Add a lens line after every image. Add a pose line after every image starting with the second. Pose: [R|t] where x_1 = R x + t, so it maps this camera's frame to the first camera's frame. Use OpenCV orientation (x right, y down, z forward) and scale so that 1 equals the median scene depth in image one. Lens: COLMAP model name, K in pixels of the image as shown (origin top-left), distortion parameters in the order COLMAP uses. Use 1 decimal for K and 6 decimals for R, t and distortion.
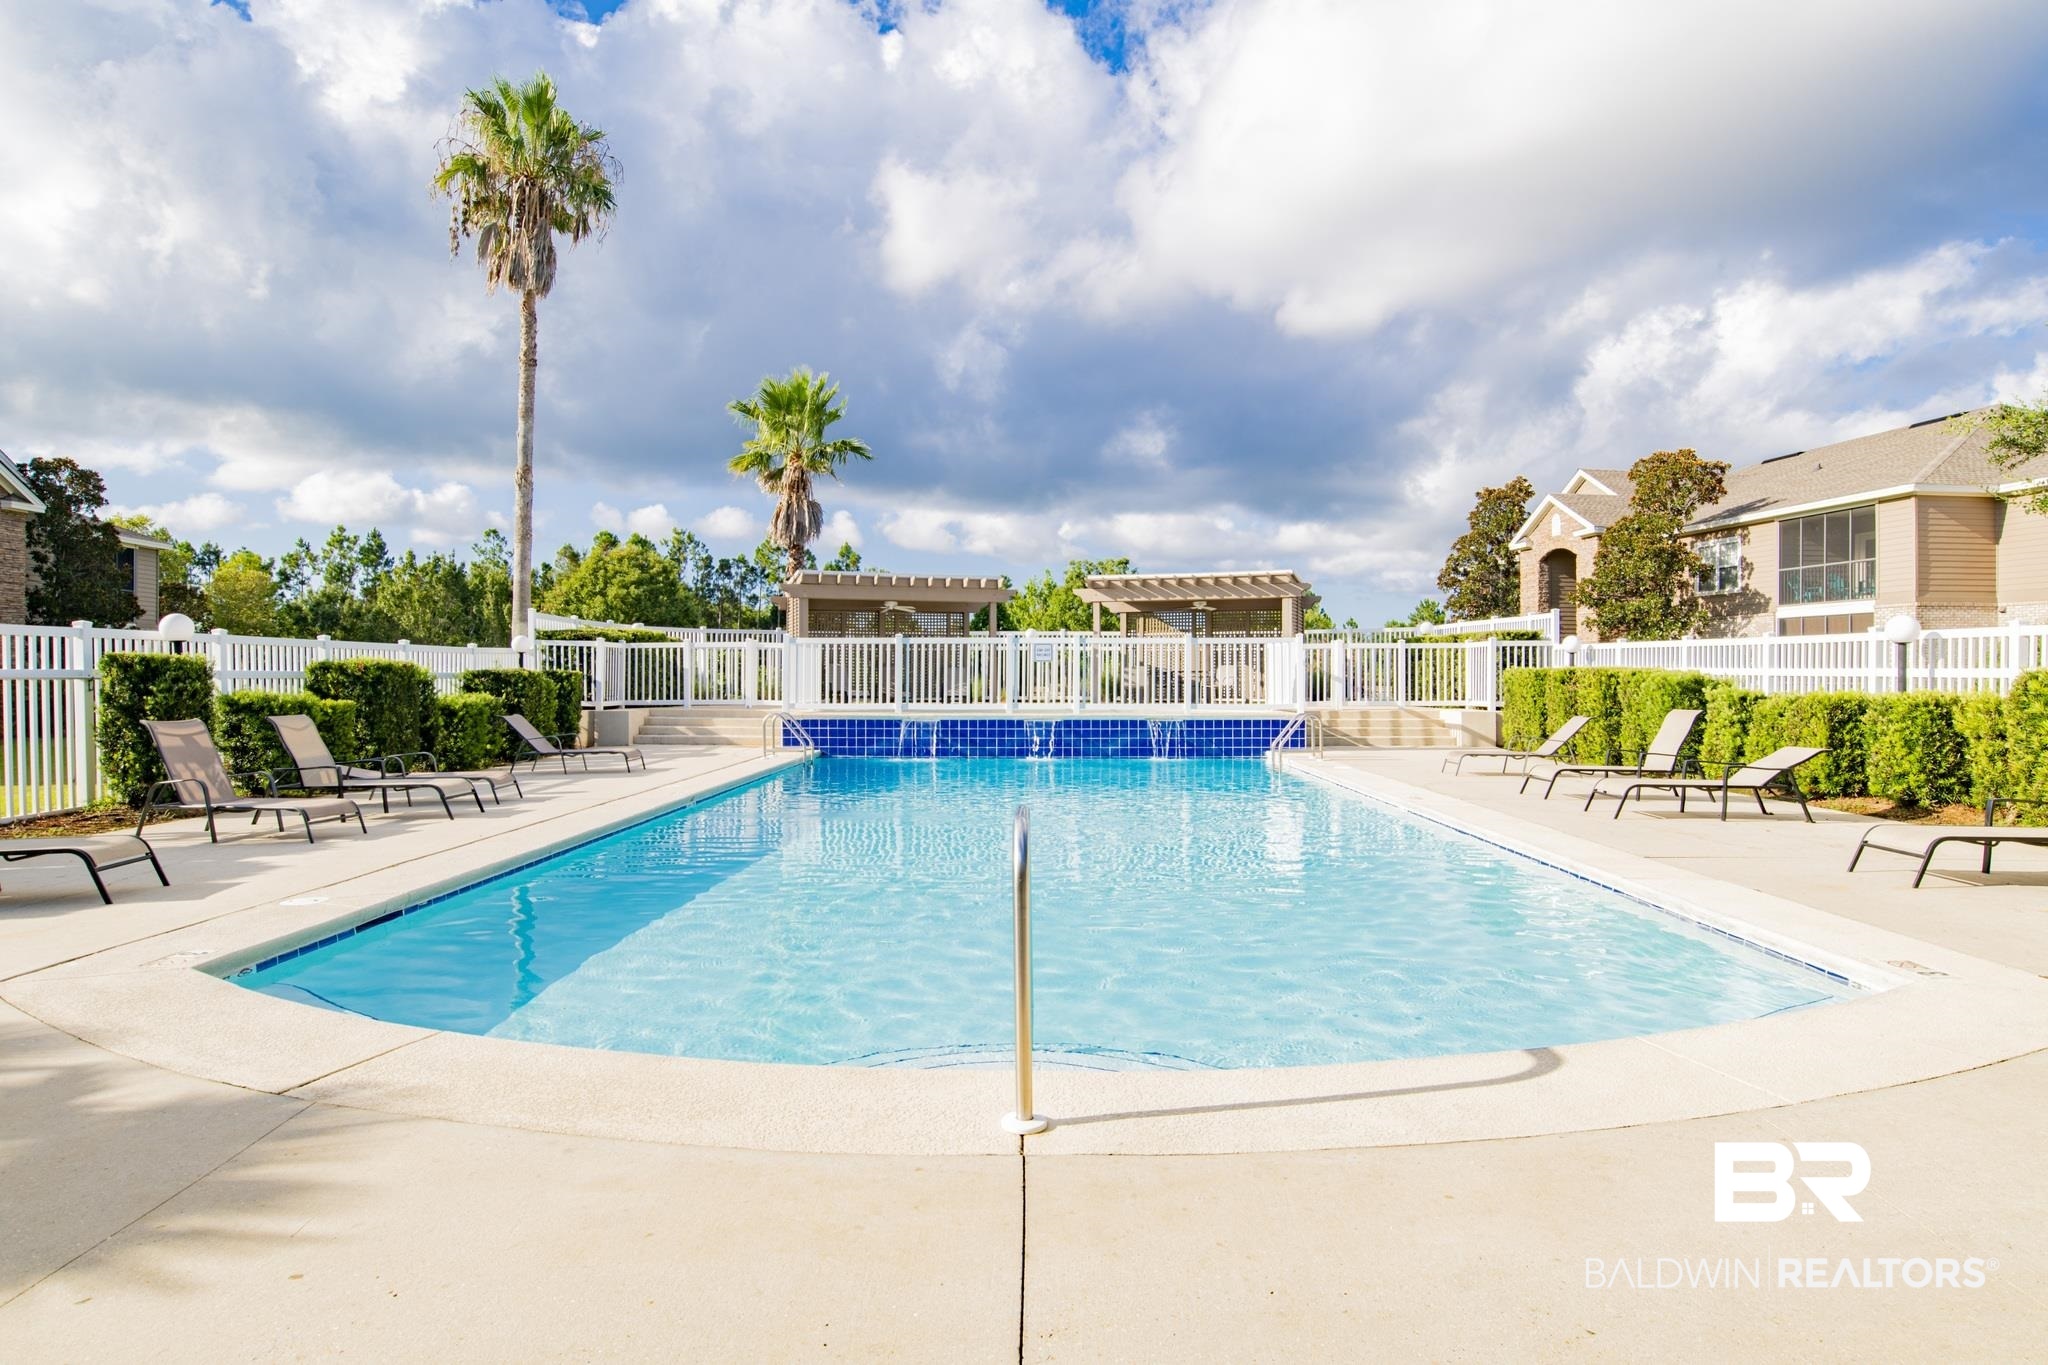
lens RADIAL K [[1239.7, 0, 1062.6], [0, 1239.7, 677.1], [0, 0, 1]] dist [-0.033945, -0.000010]
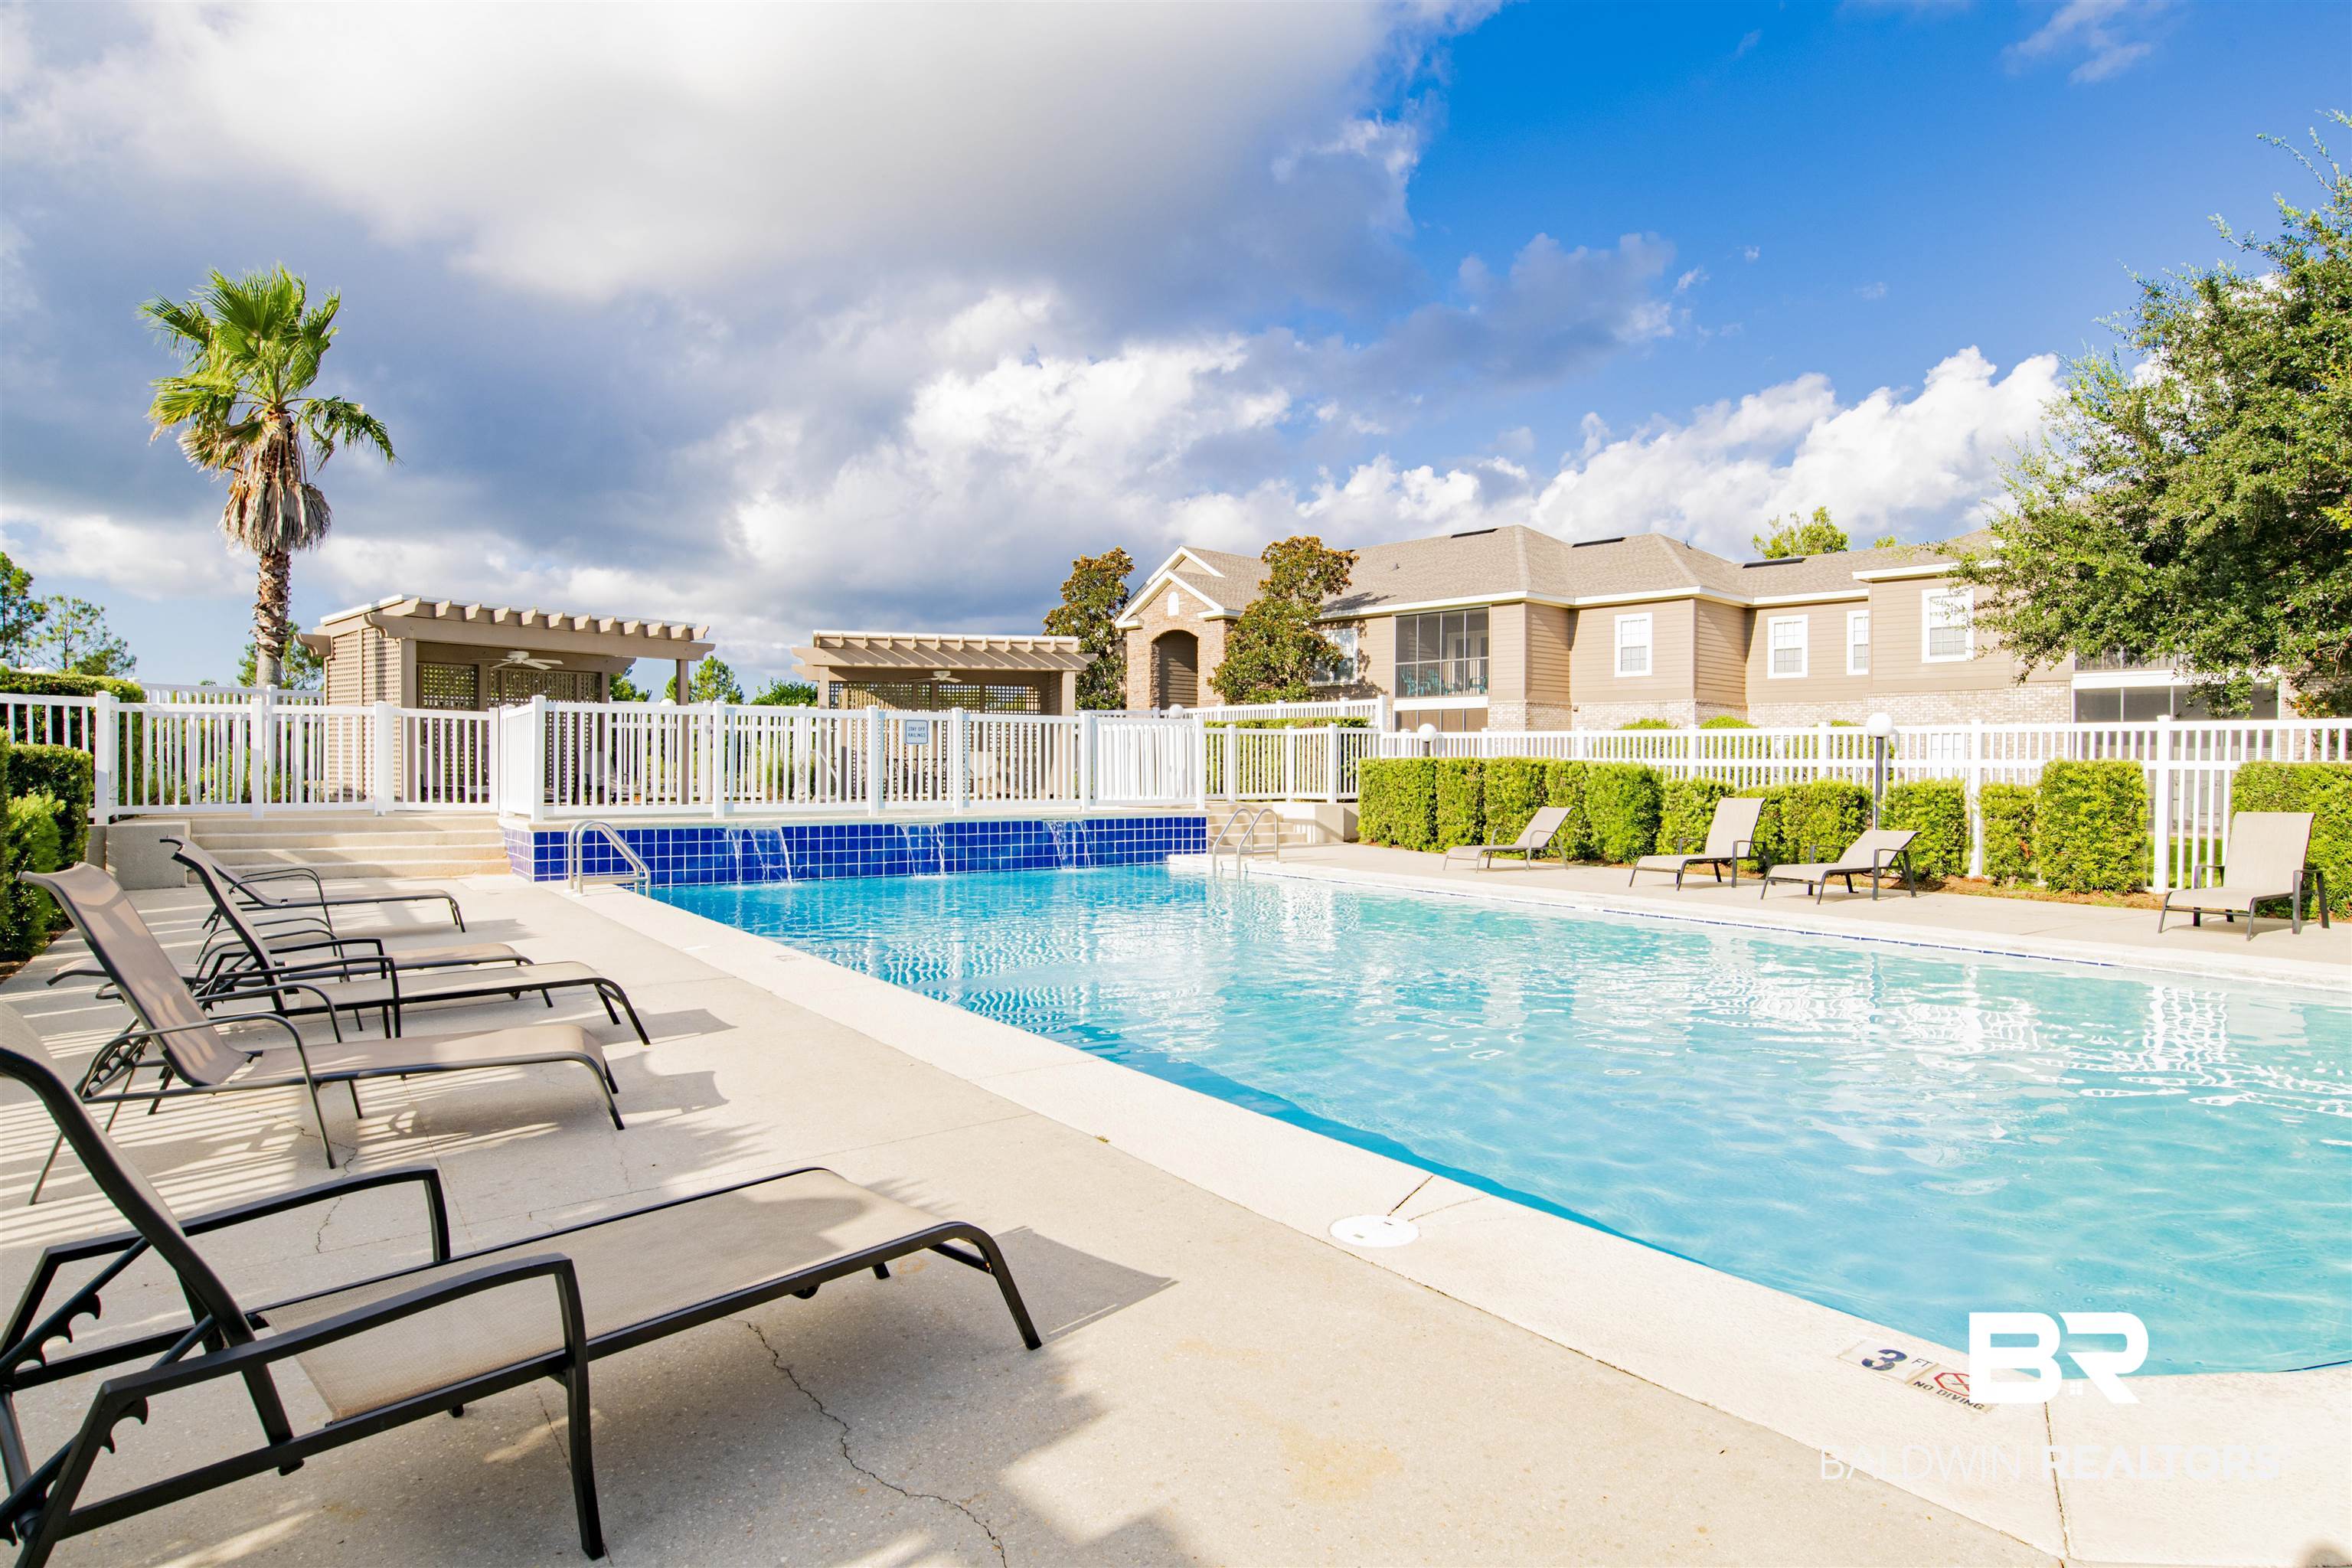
lens RADIAL K [[1423.7, 0, 1220.4], [0, 1423.7, 777.8], [0, 0, 1]] dist [-0.033945, -0.000010]
pose [[0.786174, -0.002347, 0.618001, -0.372200], [-0.001177, 0.999985, 0.005295, 0.002551], [-0.618004, -0.004890, 0.786160, 0.212672]]
